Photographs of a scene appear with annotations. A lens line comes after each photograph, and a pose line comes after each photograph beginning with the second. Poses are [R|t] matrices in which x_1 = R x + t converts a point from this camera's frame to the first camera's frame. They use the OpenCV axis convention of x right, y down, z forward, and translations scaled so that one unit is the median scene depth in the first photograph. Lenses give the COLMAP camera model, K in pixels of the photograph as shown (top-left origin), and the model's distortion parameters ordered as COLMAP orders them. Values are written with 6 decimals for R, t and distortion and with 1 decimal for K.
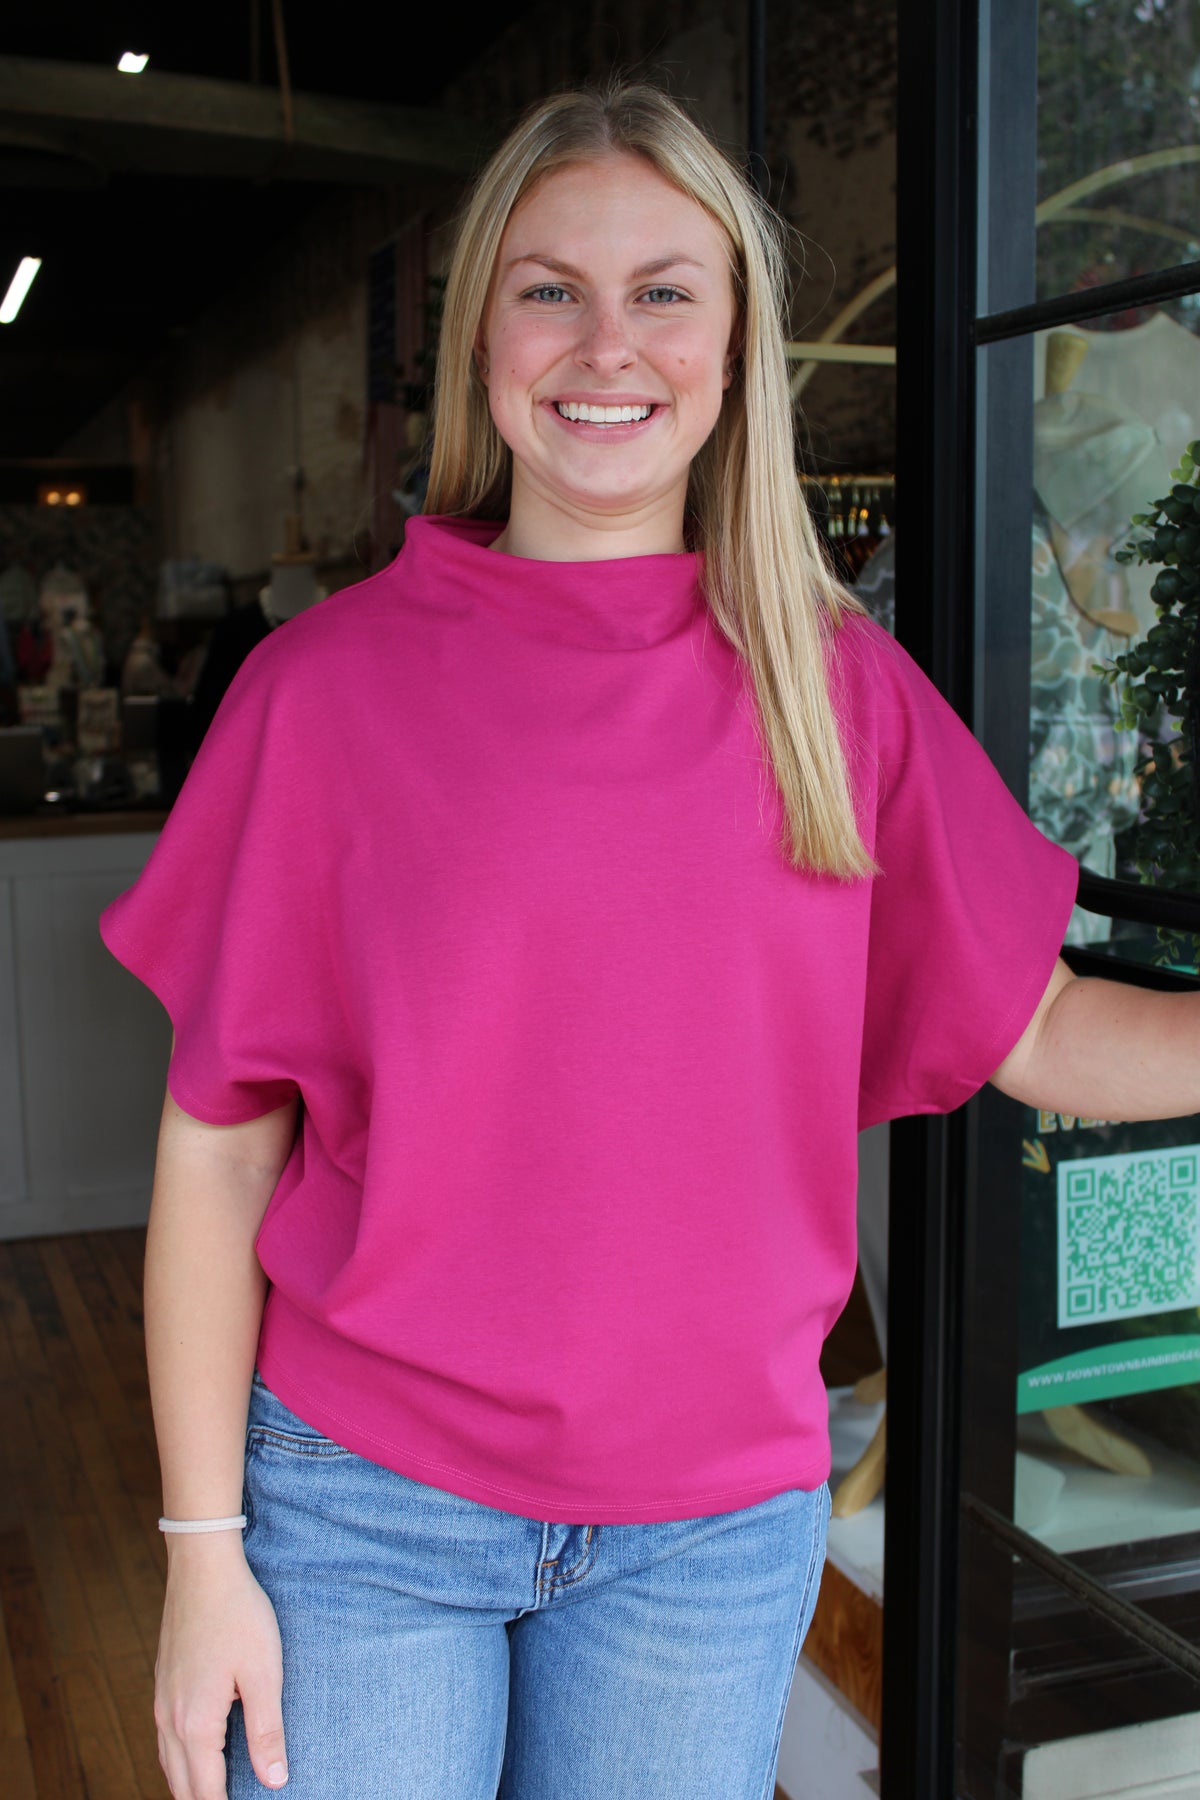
lens RADIAL K [[2289.9, 0, 600.0], [0, 2289.9, 900.0], [0, 0, 1]] dist [-0.044567, 0.042753]
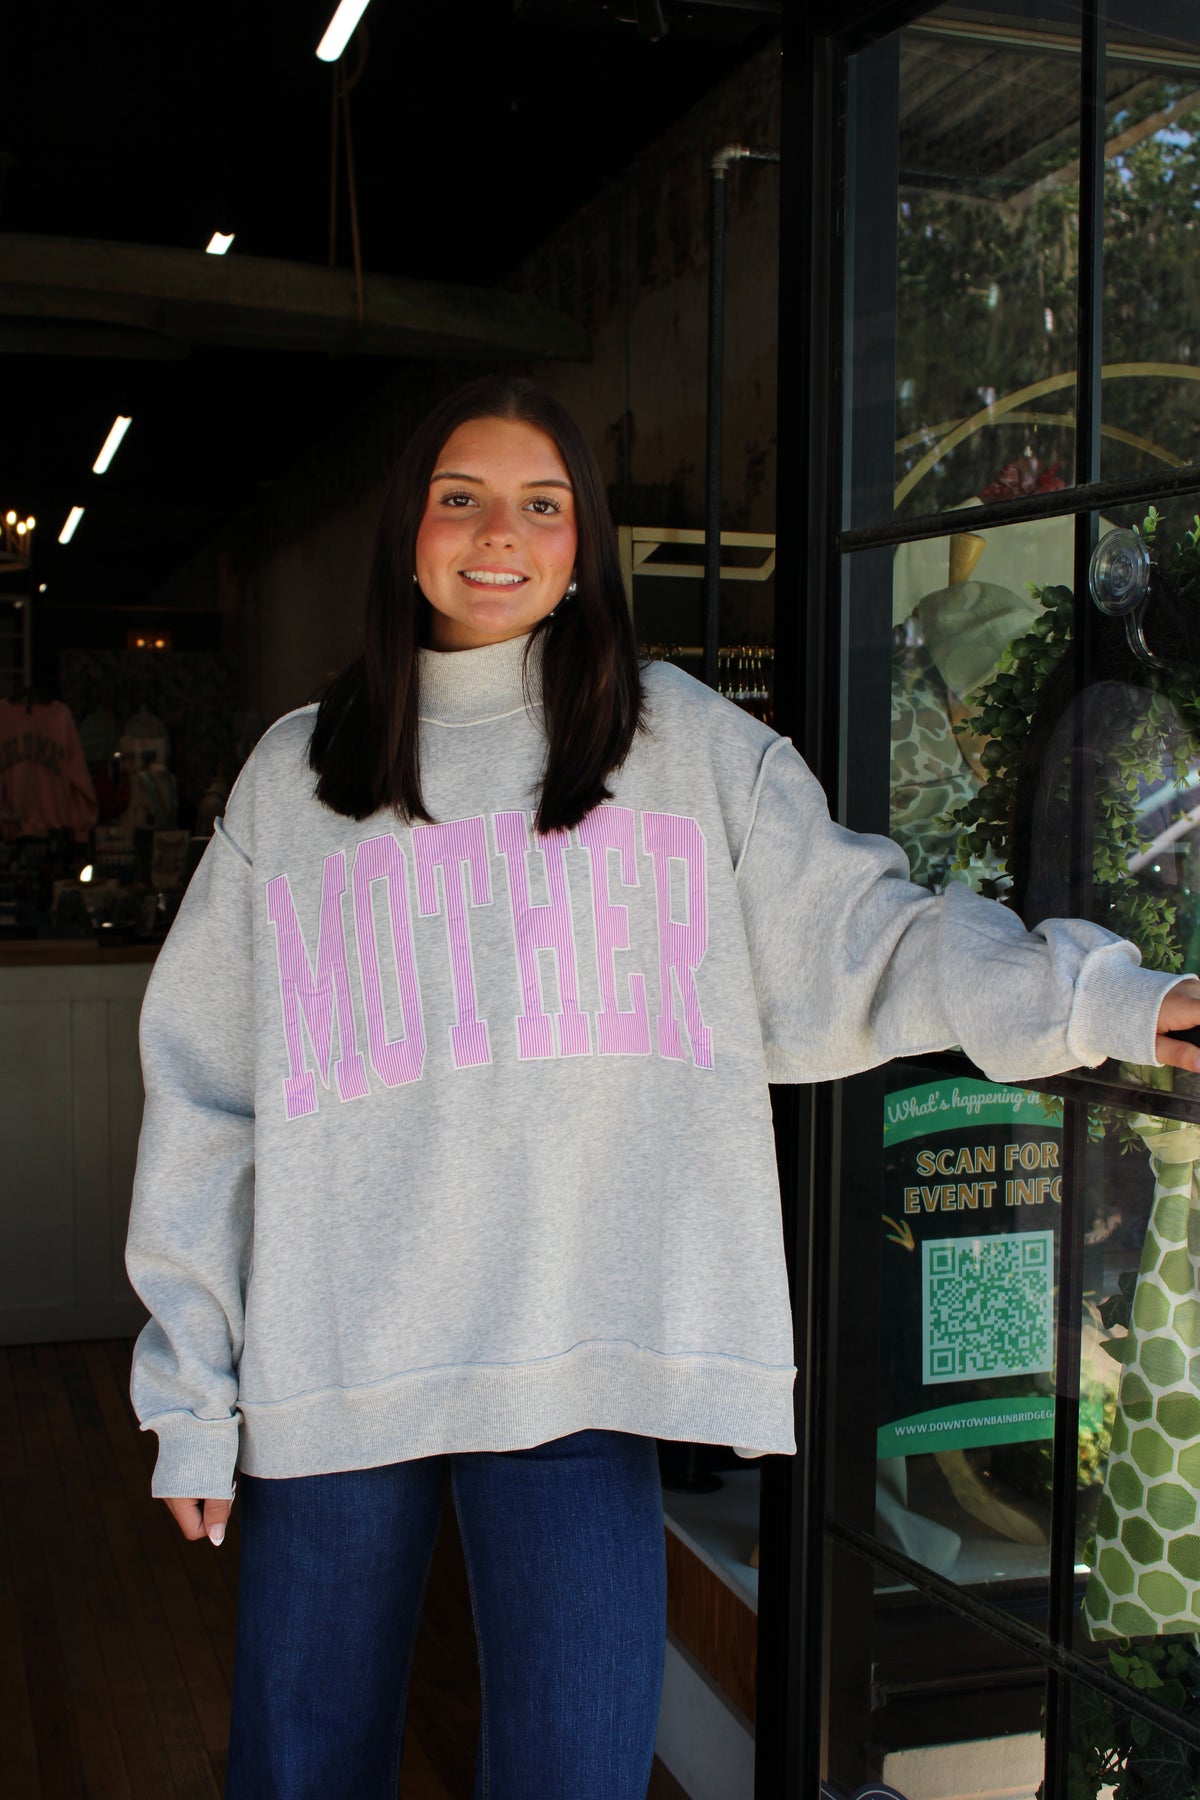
lens RADIAL K [[2309.5, 0, 602.5], [0, 2309.5, 898.2], [0, 0, 1]] dist [-0.041285, 0.087902]
pose [[0.999063, 0.019110, -0.038836, 0.078592], [-0.021628, 0.997618, -0.065499, 0.020795], [0.037491, 0.066277, 0.997097, -0.188955]]
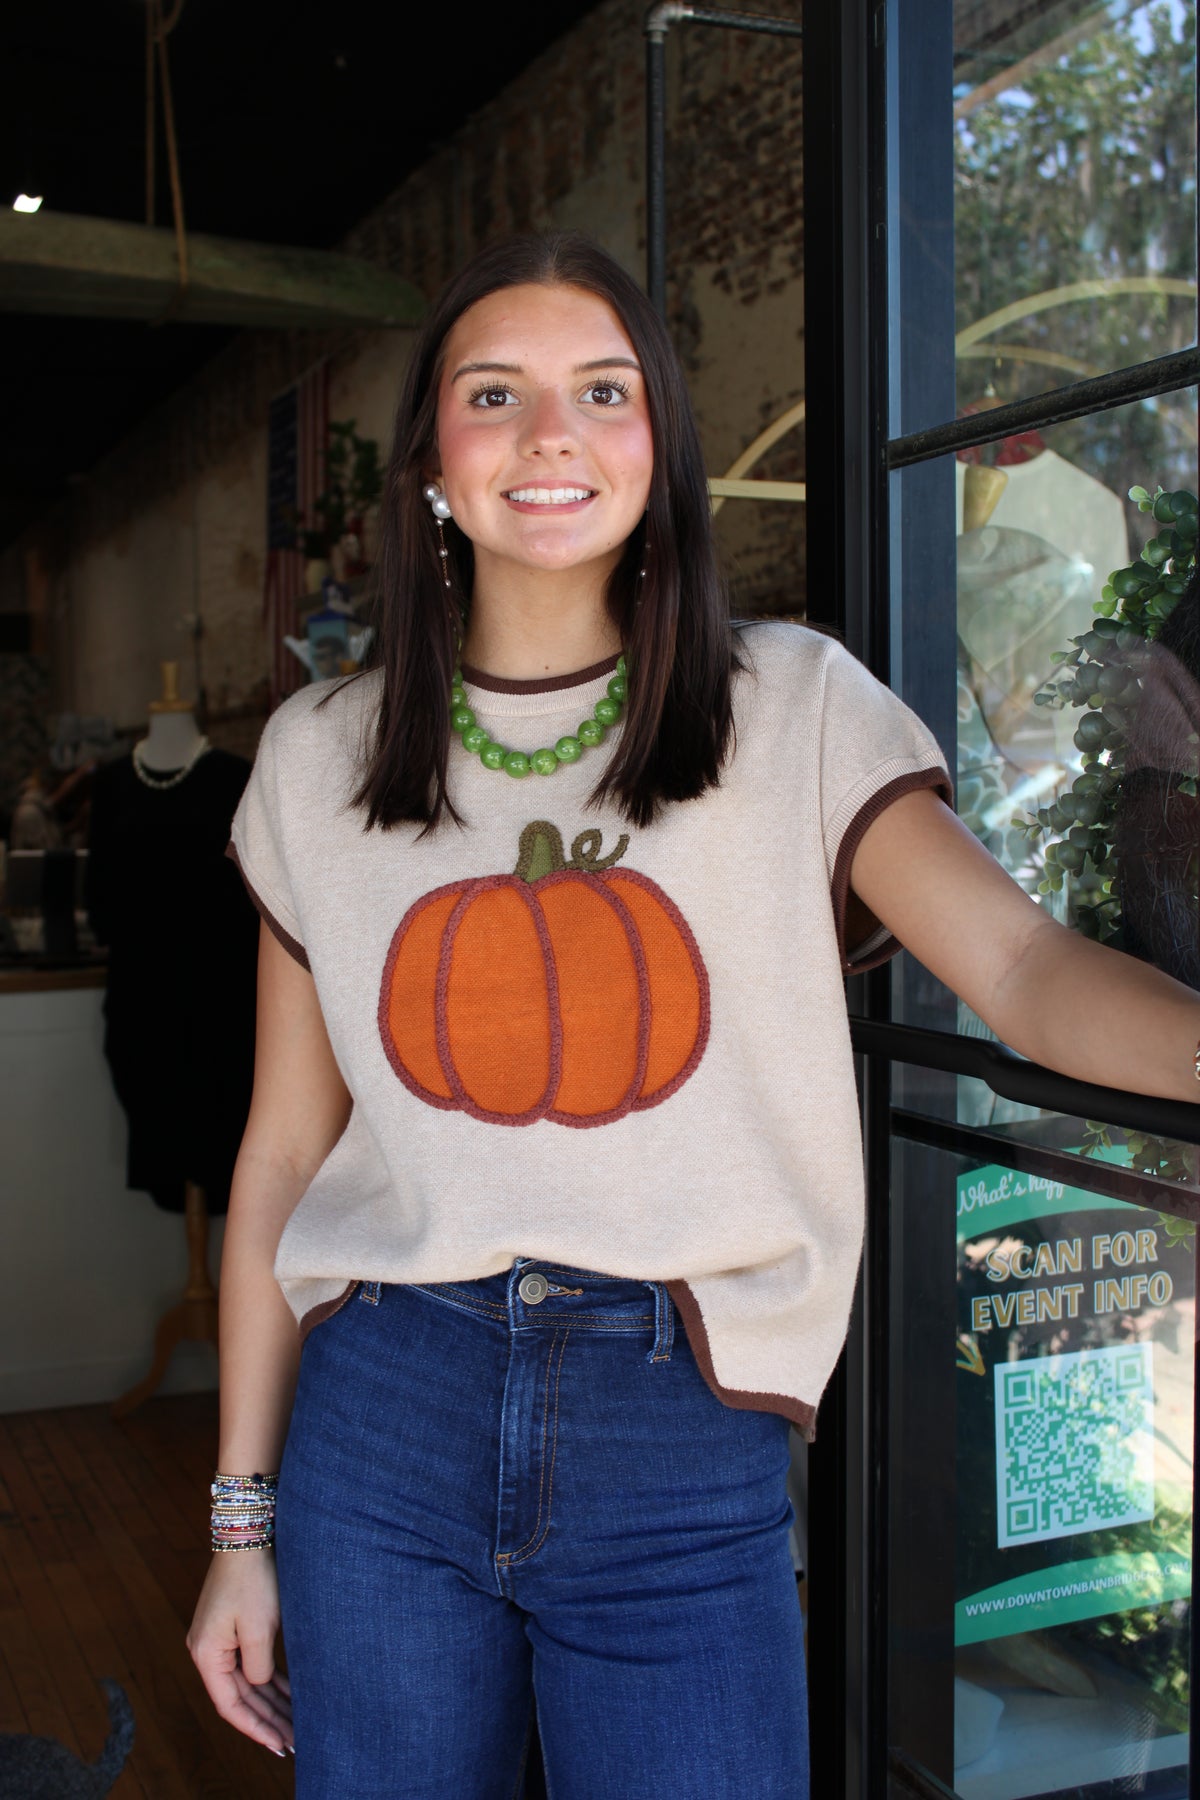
lens RADIAL K [[2289.9, 0, 600.0], [0, 2289.9, 900.0], [0, 0, 1]] dist [-0.044567, 0.042753]
pose [[0.999186, -0.003776, 0.040155, 0.008176], [0.006339, 0.997936, -0.063901, -0.011963], [-0.039830, 0.064104, 0.997148, 0.089531]]
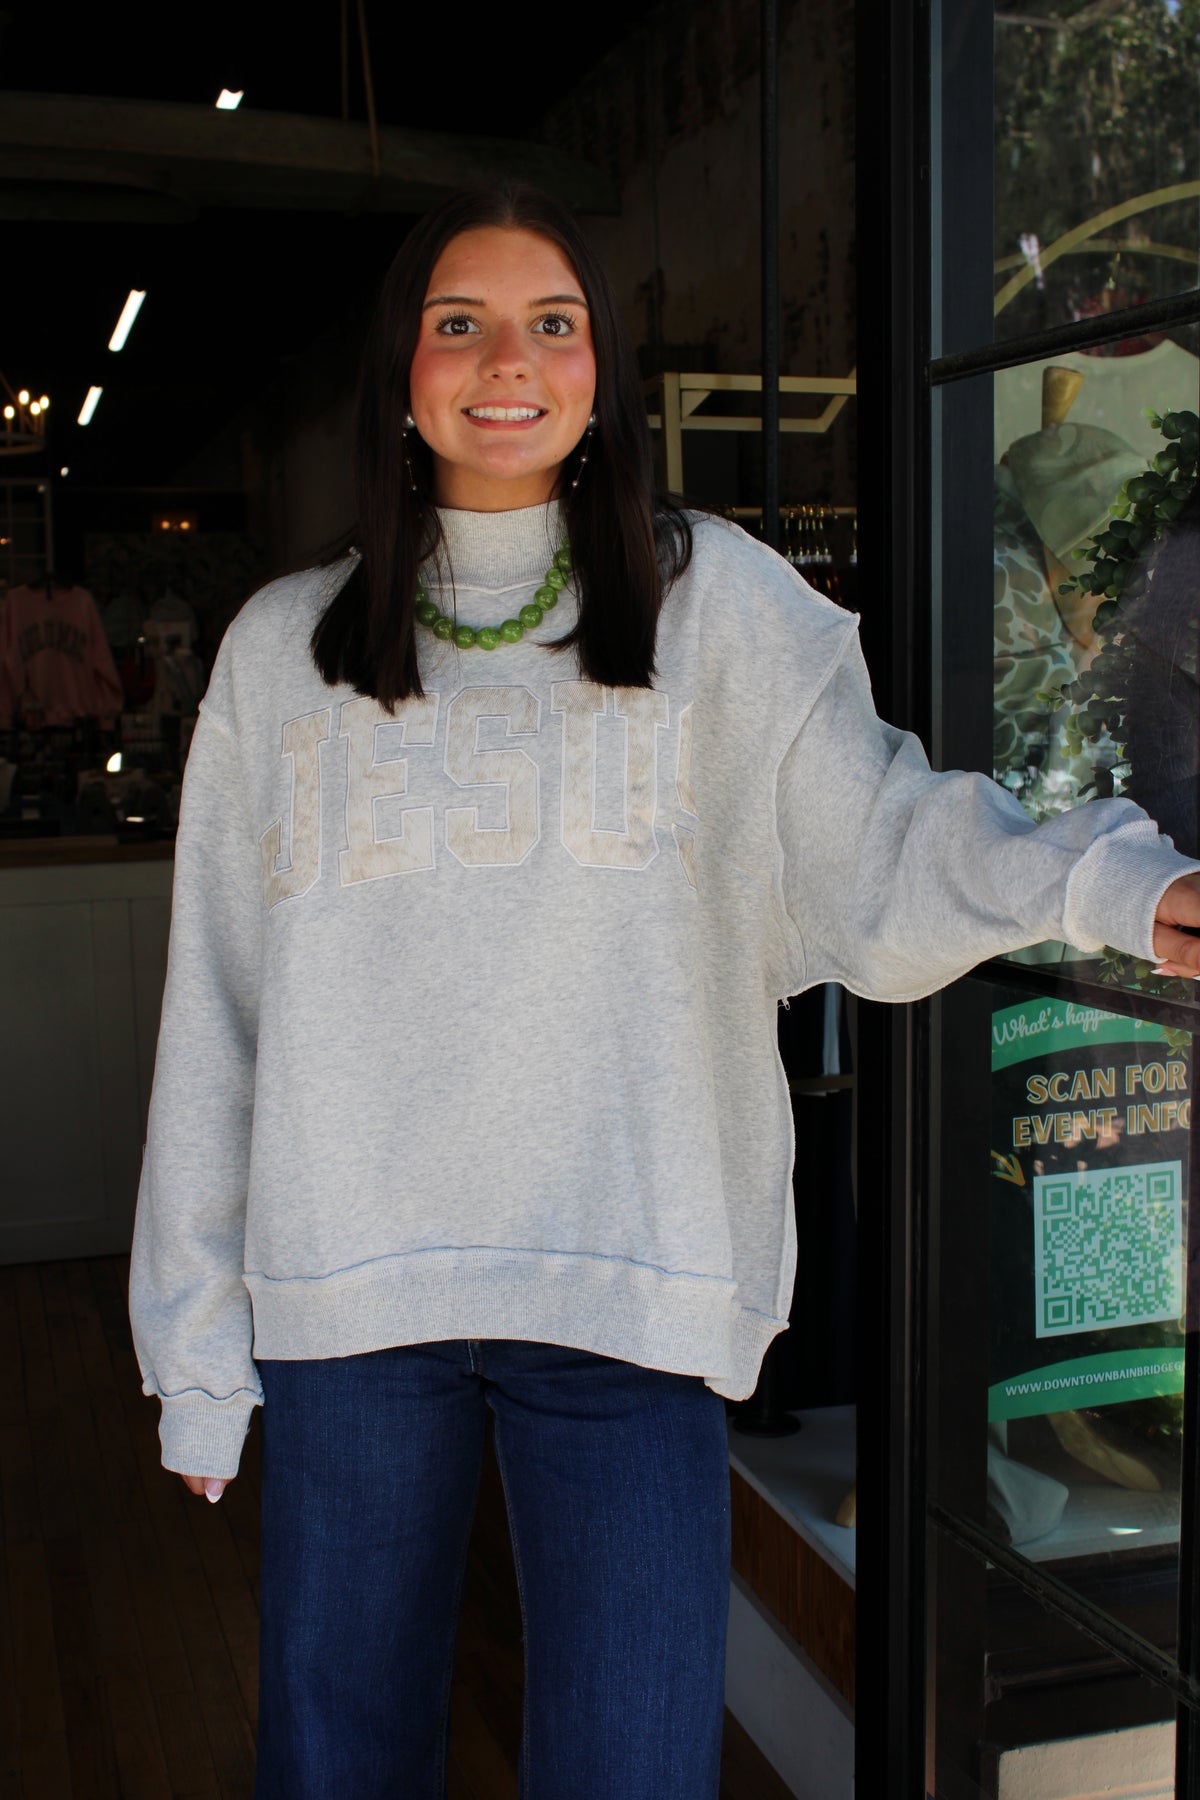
lens RADIAL K [[2289.9, 0, 600.0], [0, 2289.9, 900.0], [0, 0, 1]] dist [-0.044567, 0.042753]
pose [[0.998496, -0.000575, -0.054823, 0.061408], [0.000087, 0.999960, -0.008906, -0.000231], [0.054826, 0.008888, 0.998456, -0.035488]]
